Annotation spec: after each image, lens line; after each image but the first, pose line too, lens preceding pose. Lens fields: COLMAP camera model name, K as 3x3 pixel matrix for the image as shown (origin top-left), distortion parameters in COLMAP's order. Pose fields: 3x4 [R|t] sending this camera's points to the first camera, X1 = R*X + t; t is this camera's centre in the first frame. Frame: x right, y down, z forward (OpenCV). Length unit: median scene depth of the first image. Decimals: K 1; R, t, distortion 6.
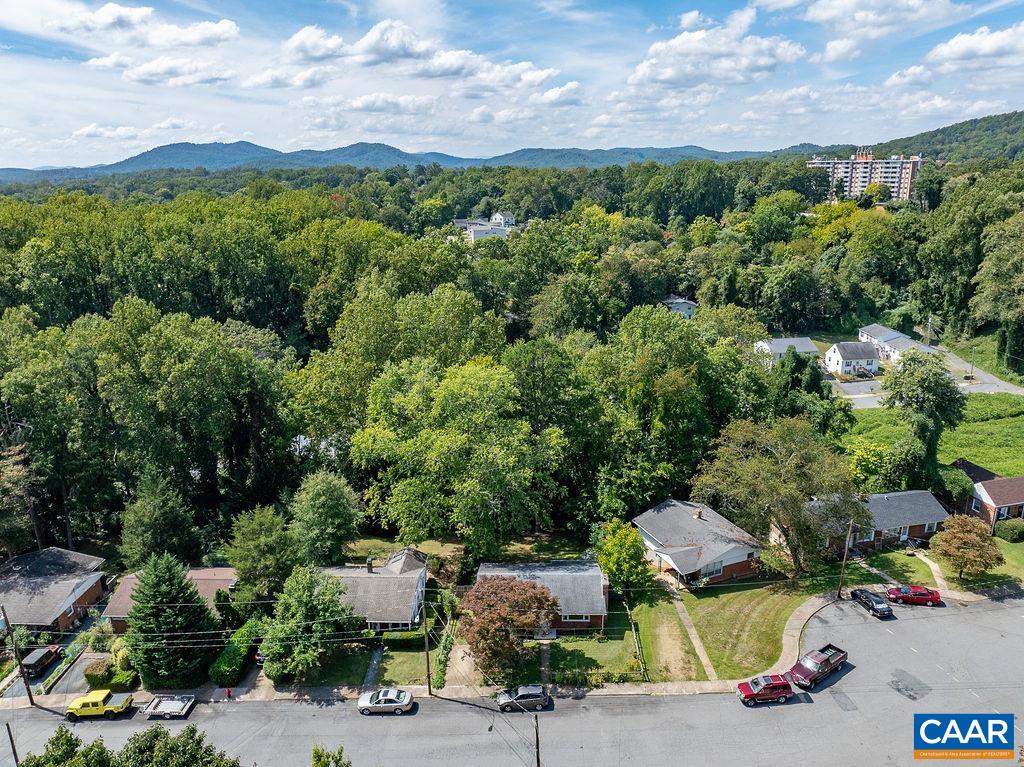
lens RADIAL K [[724.0, 0, 507.6], [0, 724.0, 376.6], [0, 0, 1]] dist [-0.055079, 0.030151]
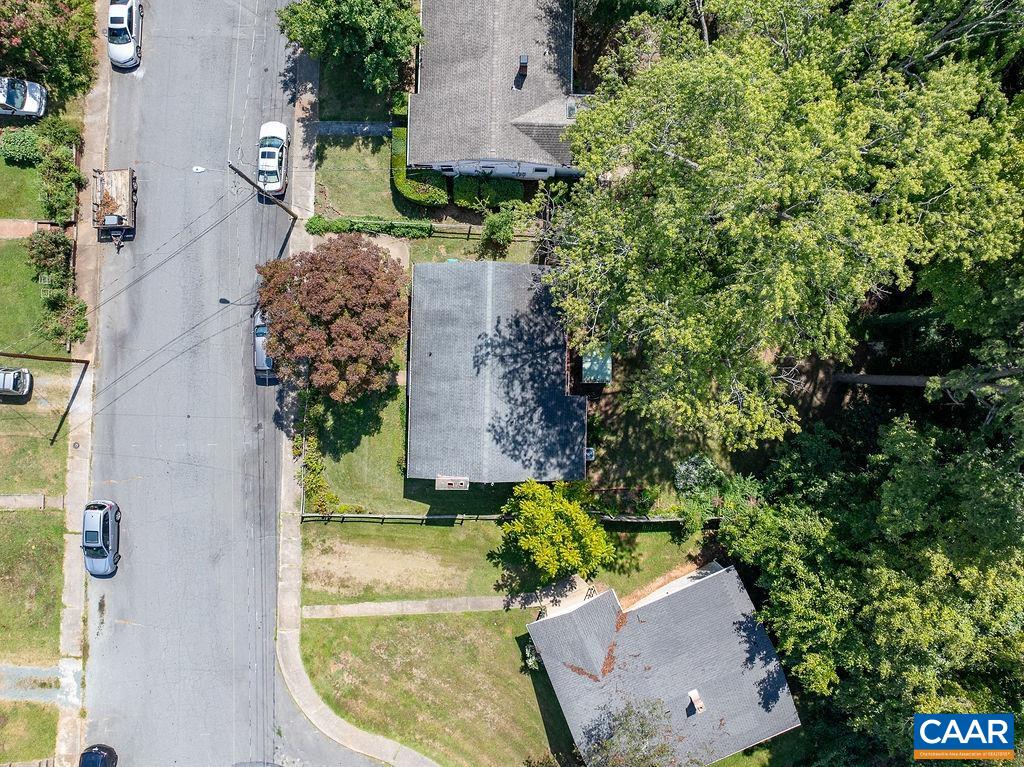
lens RADIAL K [[724.0, 0, 515.3], [0, 724.0, 379.1], [0, 0, 1]] dist [-0.055079, 0.030151]
pose [[0.014789, 0.999871, 0.006270, 0.037535], [-0.277018, -0.001928, 0.960863, -0.215887], [0.960751, -0.015948, 0.276953, 0.681552]]
